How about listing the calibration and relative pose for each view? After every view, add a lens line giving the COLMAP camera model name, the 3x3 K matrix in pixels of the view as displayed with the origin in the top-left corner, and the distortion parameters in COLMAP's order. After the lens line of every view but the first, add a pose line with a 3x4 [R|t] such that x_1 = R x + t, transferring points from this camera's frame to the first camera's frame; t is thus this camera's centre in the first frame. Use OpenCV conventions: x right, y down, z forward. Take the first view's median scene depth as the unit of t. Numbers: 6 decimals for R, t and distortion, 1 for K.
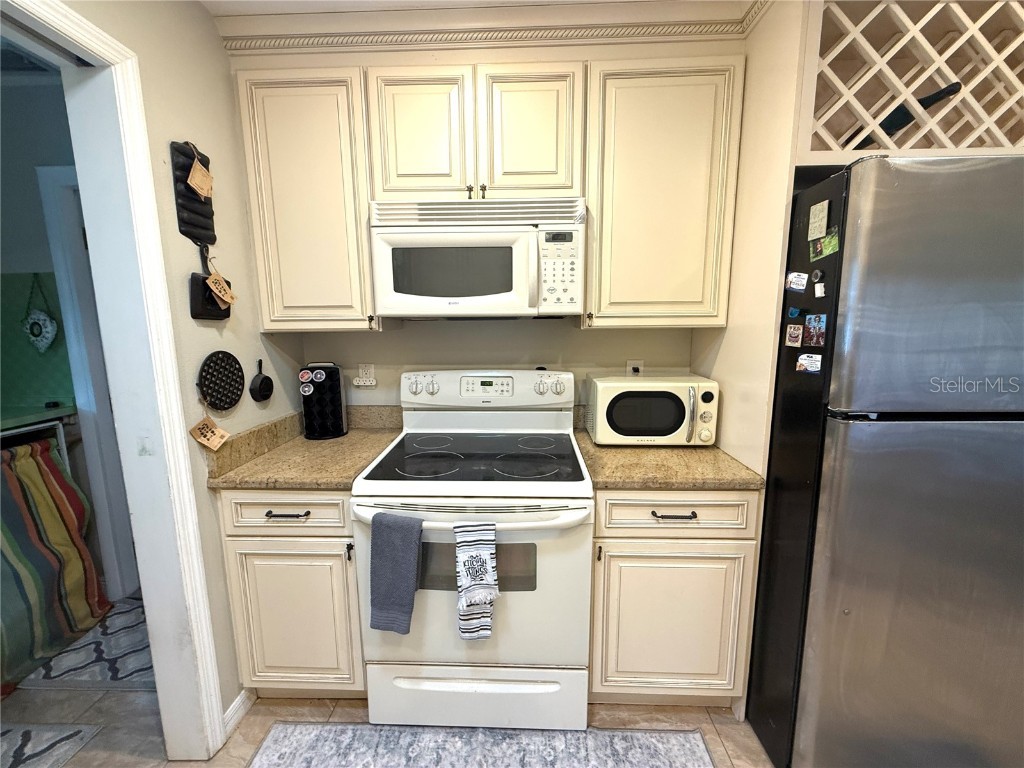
lens RADIAL K [[409.6, 0, 511.5], [0, 409.6, 384.1], [0, 0, 1]] dist [-0.002132, 0.000409]
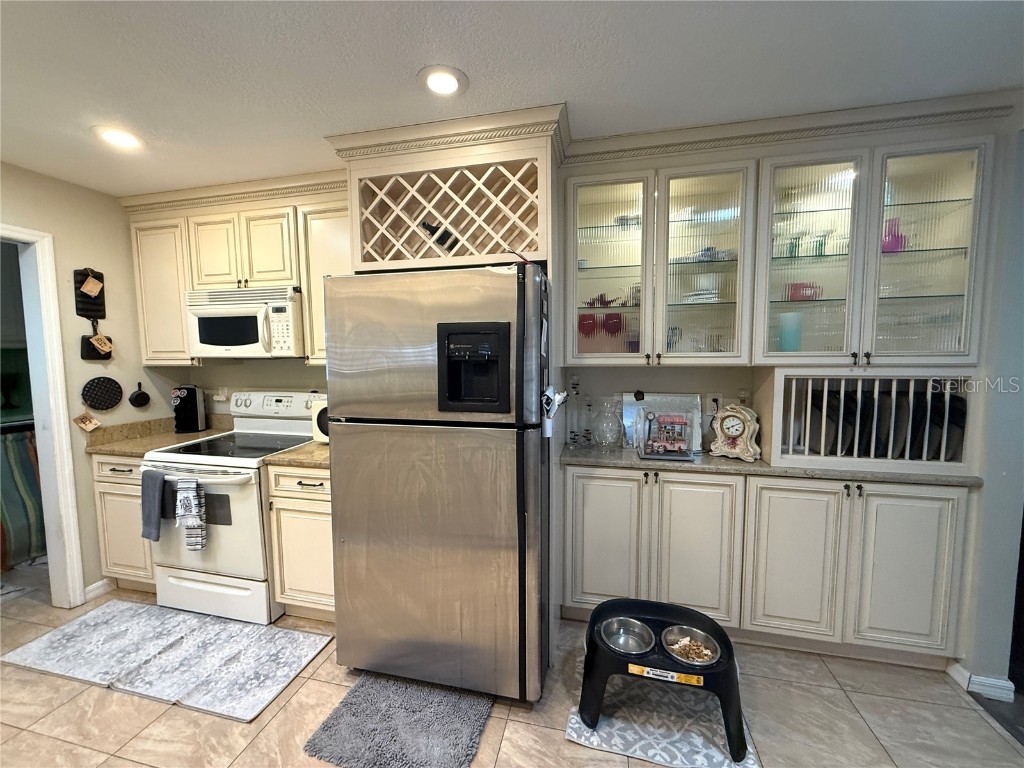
lens RADIAL K [[409.6, 0, 513.3], [0, 409.6, 384.0], [0, 0, 1]] dist [-0.002132, 0.000409]
pose [[0.980321, 0.016719, -0.196701, 1.366154], [-0.030806, 0.997157, -0.068772, 0.017463], [0.194992, 0.073478, 0.978049, -0.390490]]
